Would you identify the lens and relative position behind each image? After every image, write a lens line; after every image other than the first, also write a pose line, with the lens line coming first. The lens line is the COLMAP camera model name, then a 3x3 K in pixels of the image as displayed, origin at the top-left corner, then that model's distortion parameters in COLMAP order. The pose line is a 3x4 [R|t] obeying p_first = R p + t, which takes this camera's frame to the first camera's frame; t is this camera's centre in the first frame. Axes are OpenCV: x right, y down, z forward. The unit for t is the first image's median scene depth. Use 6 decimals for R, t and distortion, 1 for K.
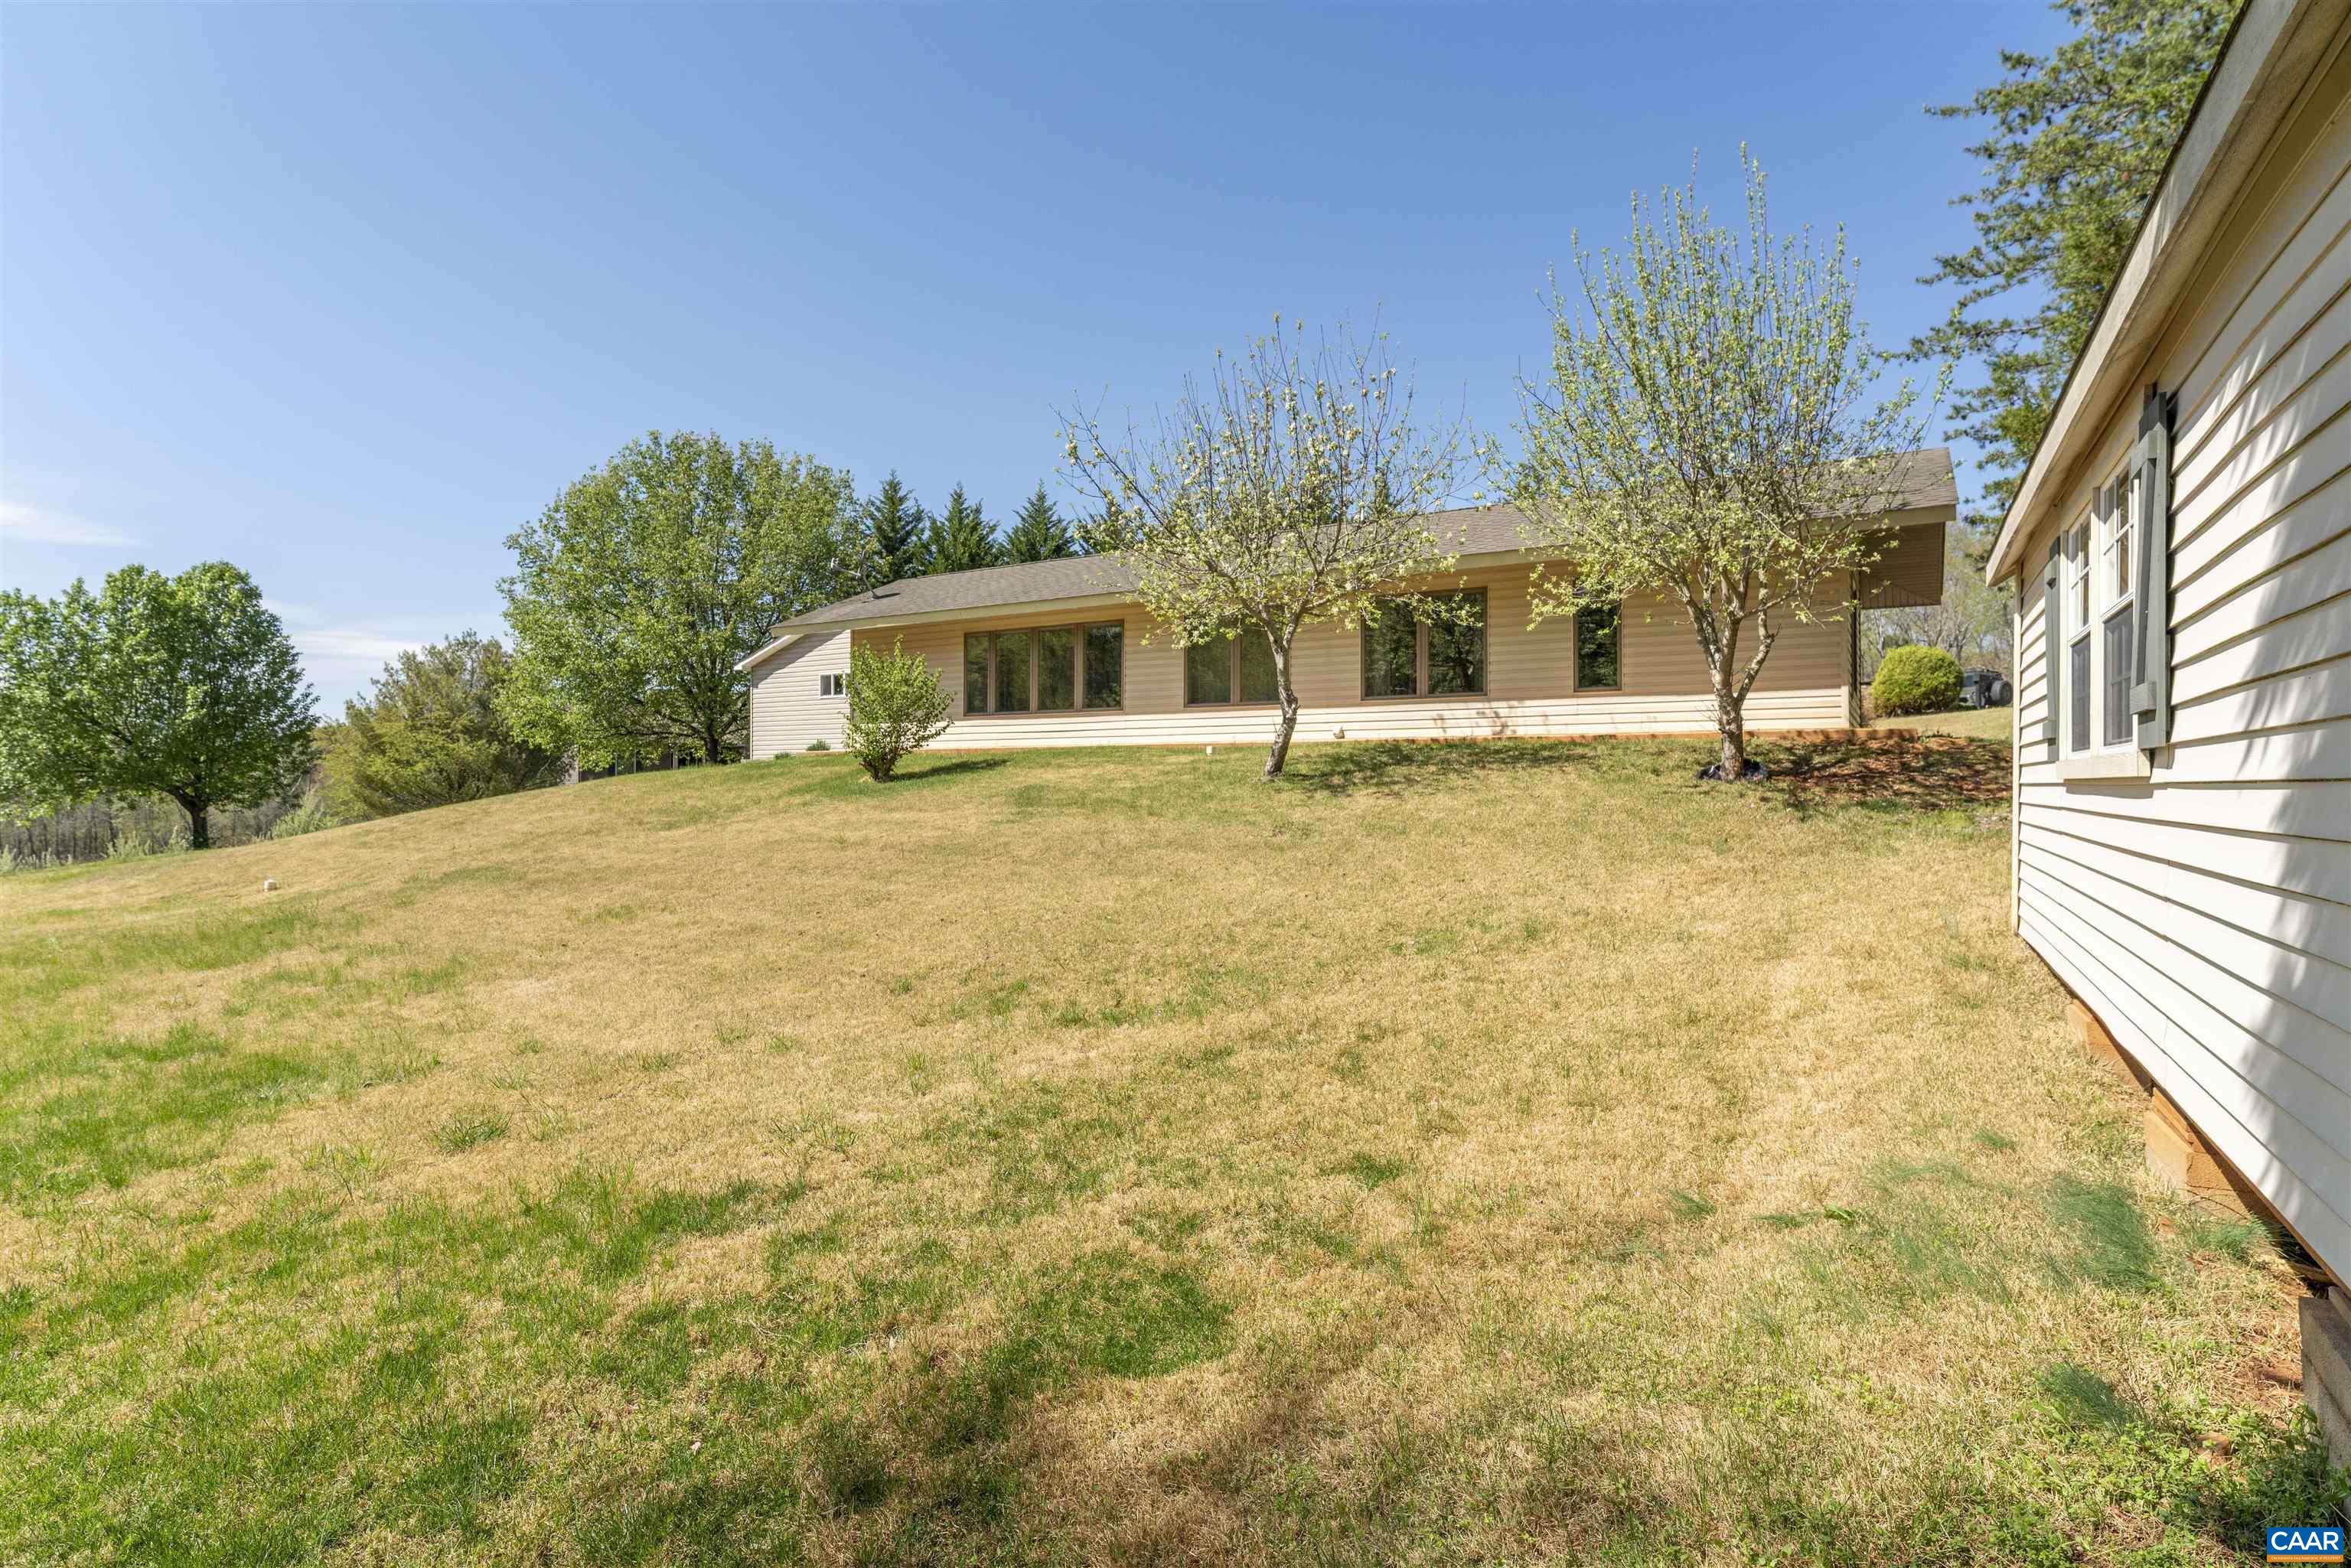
lens RADIAL K [[1080.1, 0, 1188.1], [0, 1080.1, 780.3], [0, 0, 1]] dist [0.004623, 0.000614]
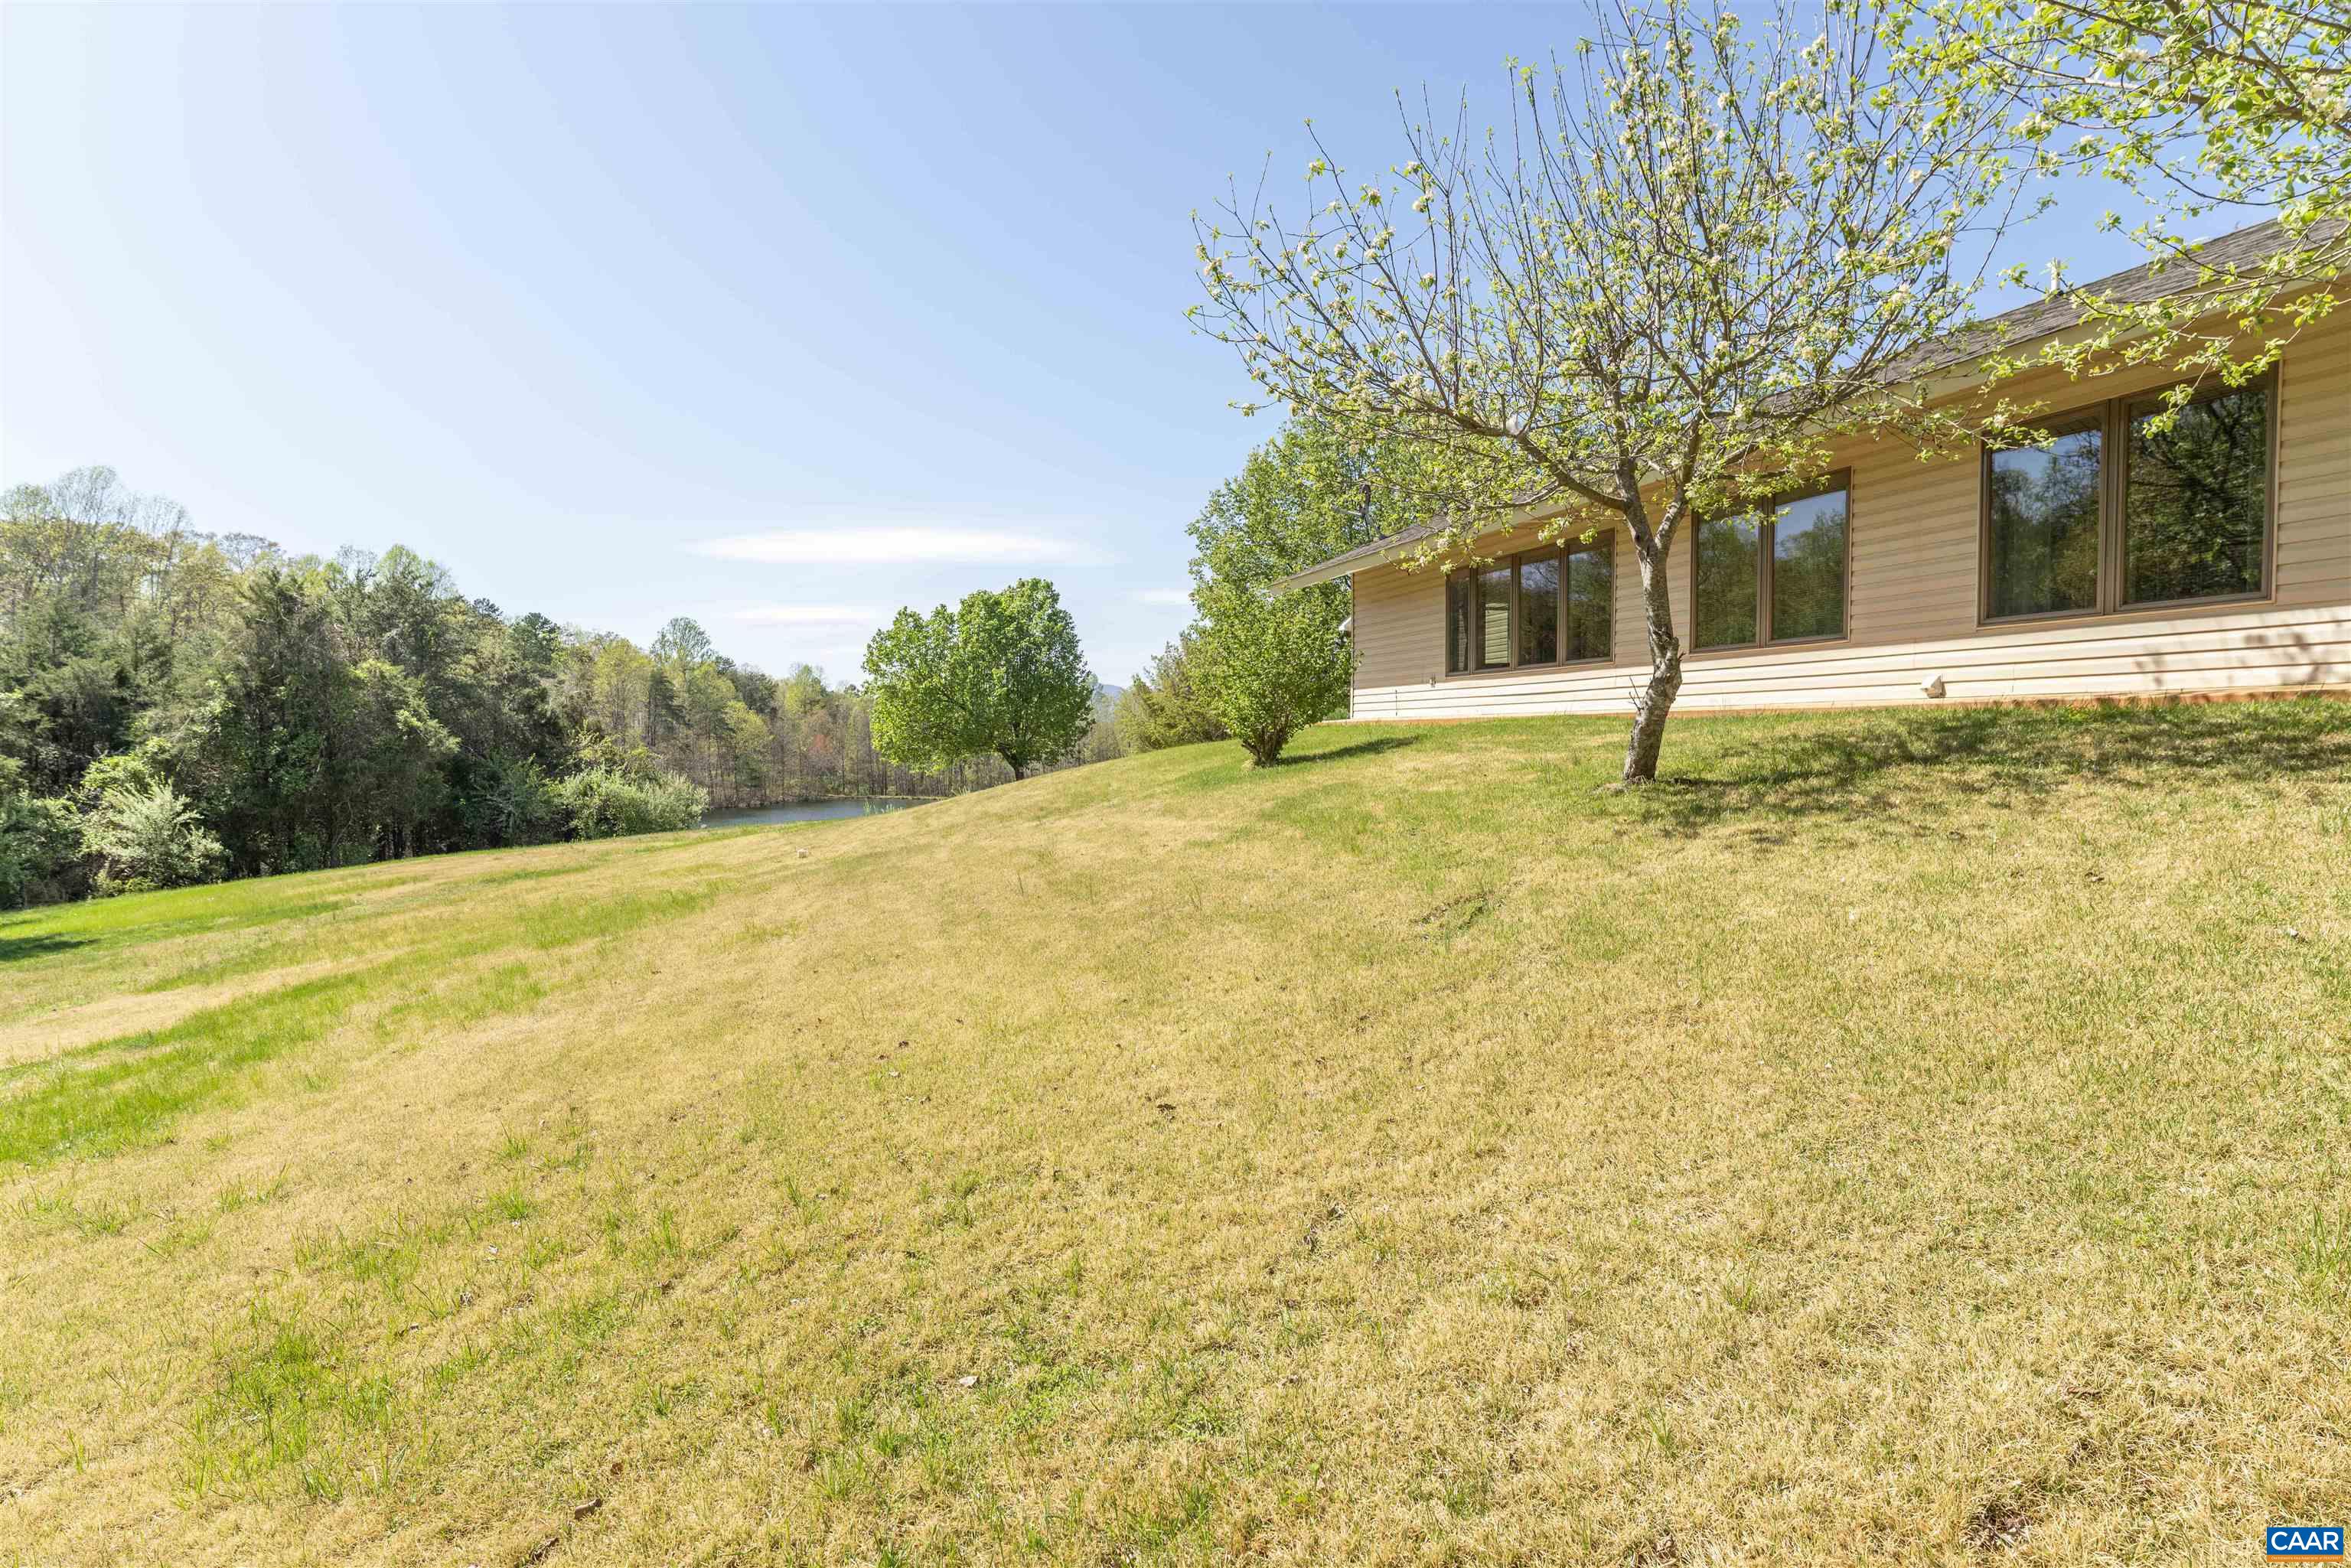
lens RADIAL K [[1080.1, 0, 1178.3], [0, 1080.1, 780.8], [0, 0, 1]] dist [0.004623, 0.000614]
pose [[0.769129, 0.017974, -0.638840, 0.193878], [0.012521, 0.998989, 0.043182, -0.025092], [0.638970, -0.041211, 0.768127, 0.327410]]
